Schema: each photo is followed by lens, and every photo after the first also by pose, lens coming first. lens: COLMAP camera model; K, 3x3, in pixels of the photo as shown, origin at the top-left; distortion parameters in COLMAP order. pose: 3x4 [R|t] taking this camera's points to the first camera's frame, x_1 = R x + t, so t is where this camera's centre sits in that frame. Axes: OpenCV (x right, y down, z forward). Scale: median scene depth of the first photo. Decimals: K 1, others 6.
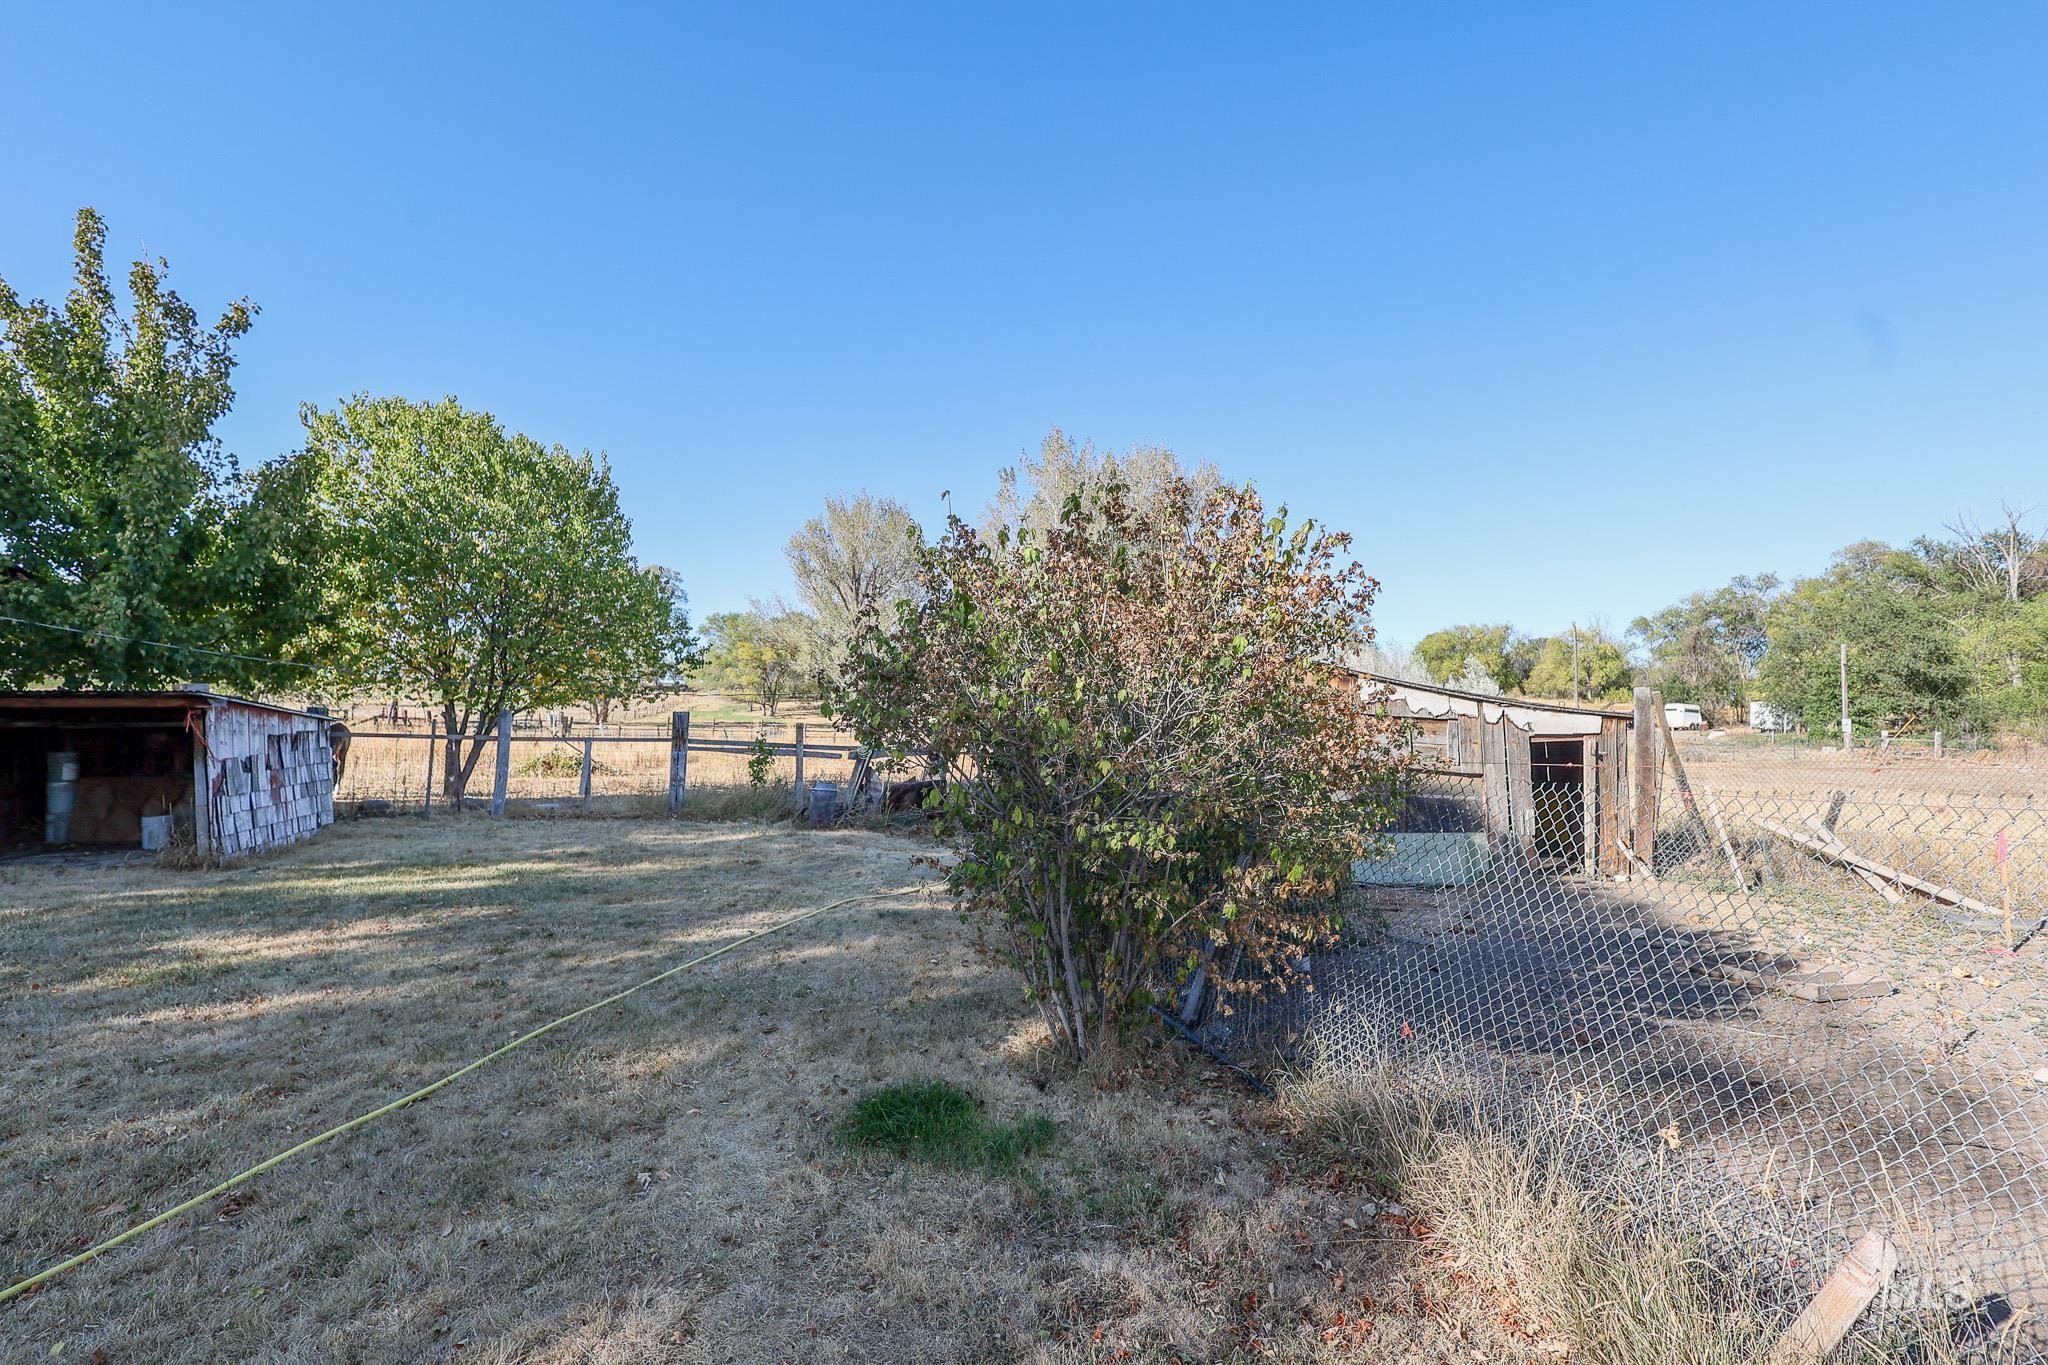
lens RADIAL K [[944.2, 0, 1024.5], [0, 944.2, 683.4], [0, 0, 1]] dist [0.001443, 0.000694]
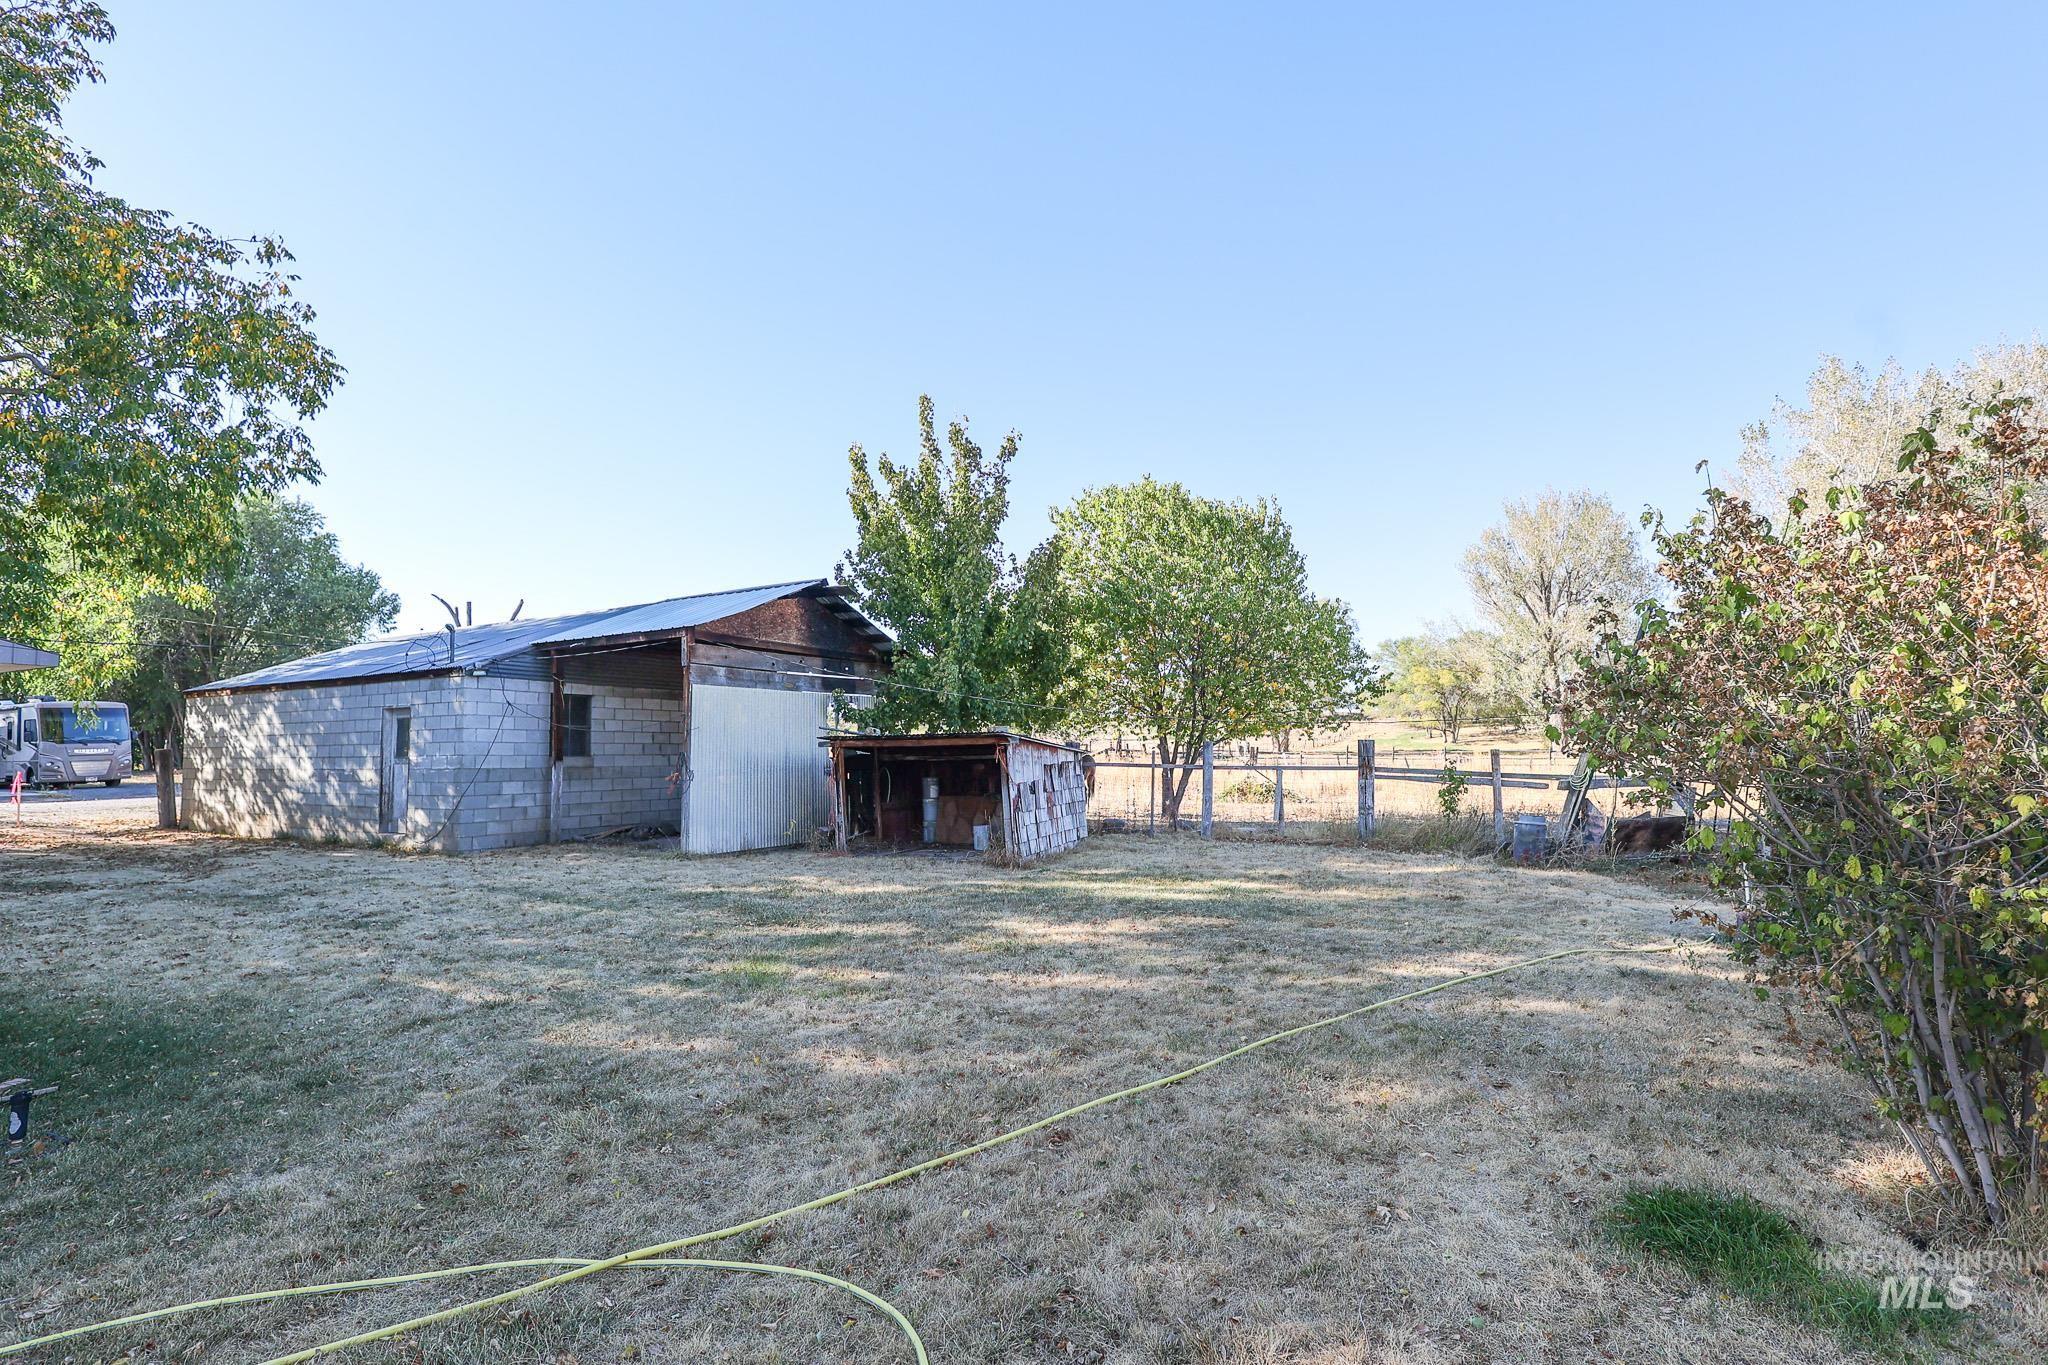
lens RADIAL K [[944.2, 0, 1023.9], [0, 944.2, 690.1], [0, 0, 1]] dist [0.001443, 0.000694]
pose [[0.773186, -0.054434, -0.631839, -0.020349], [0.039894, 0.998511, -0.037204, 0.000498], [0.632924, 0.003559, 0.774206, -0.001896]]
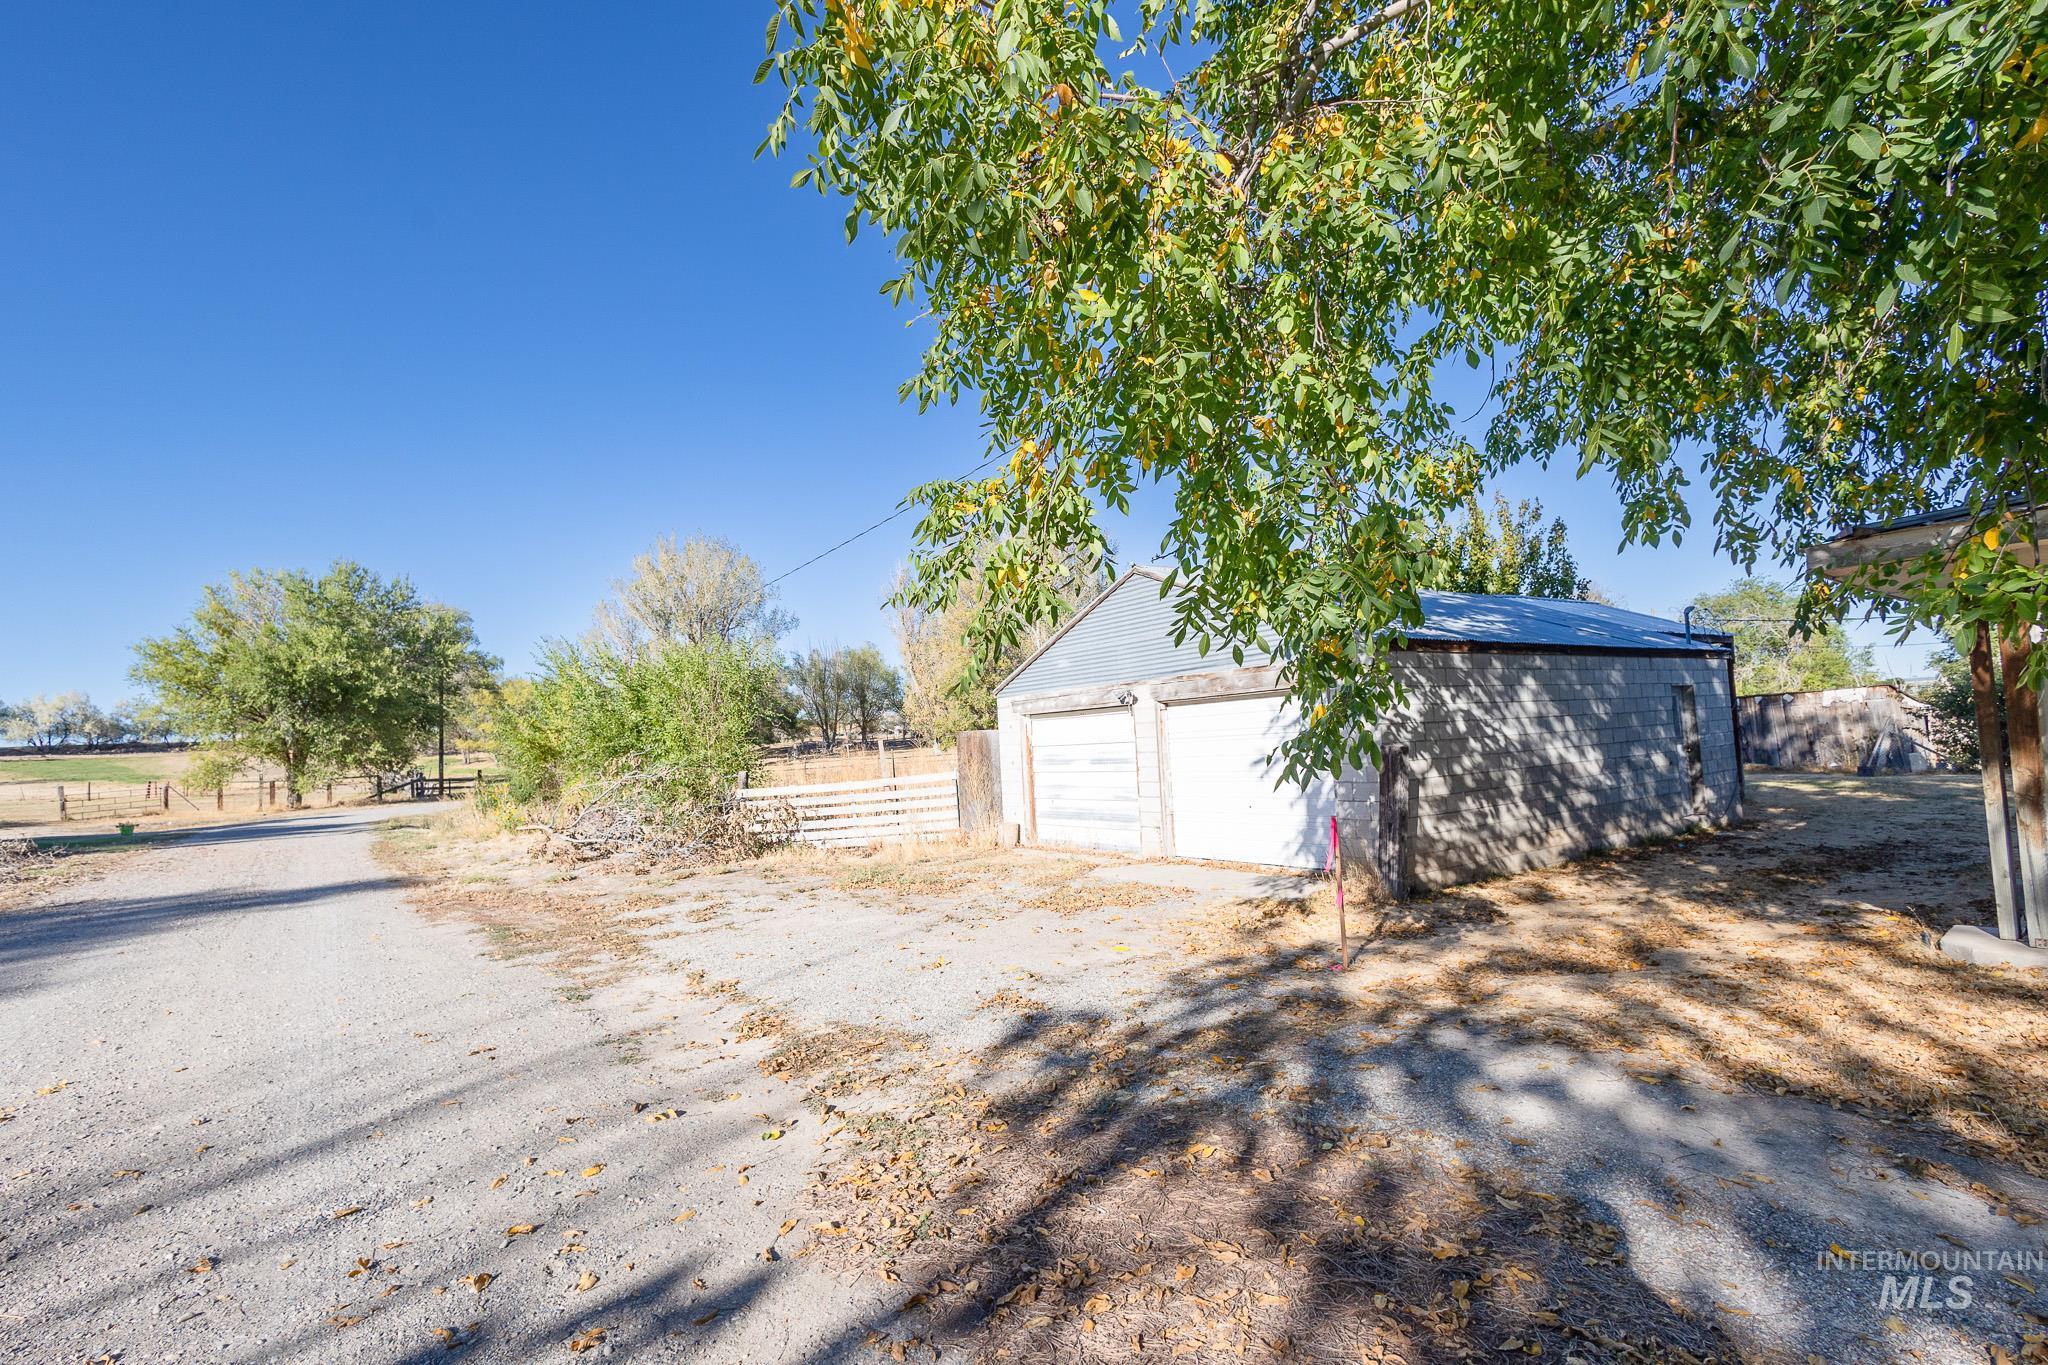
lens RADIAL K [[944.2, 0, 1026.4], [0, 944.2, 676.7], [0, 0, 1]] dist [0.001443, 0.000694]
pose [[0.903167, -0.023446, 0.428648, -4.835109], [0.039549, 0.998805, -0.028699, -0.117296], [-0.427463, 0.042872, 0.903015, -0.510033]]
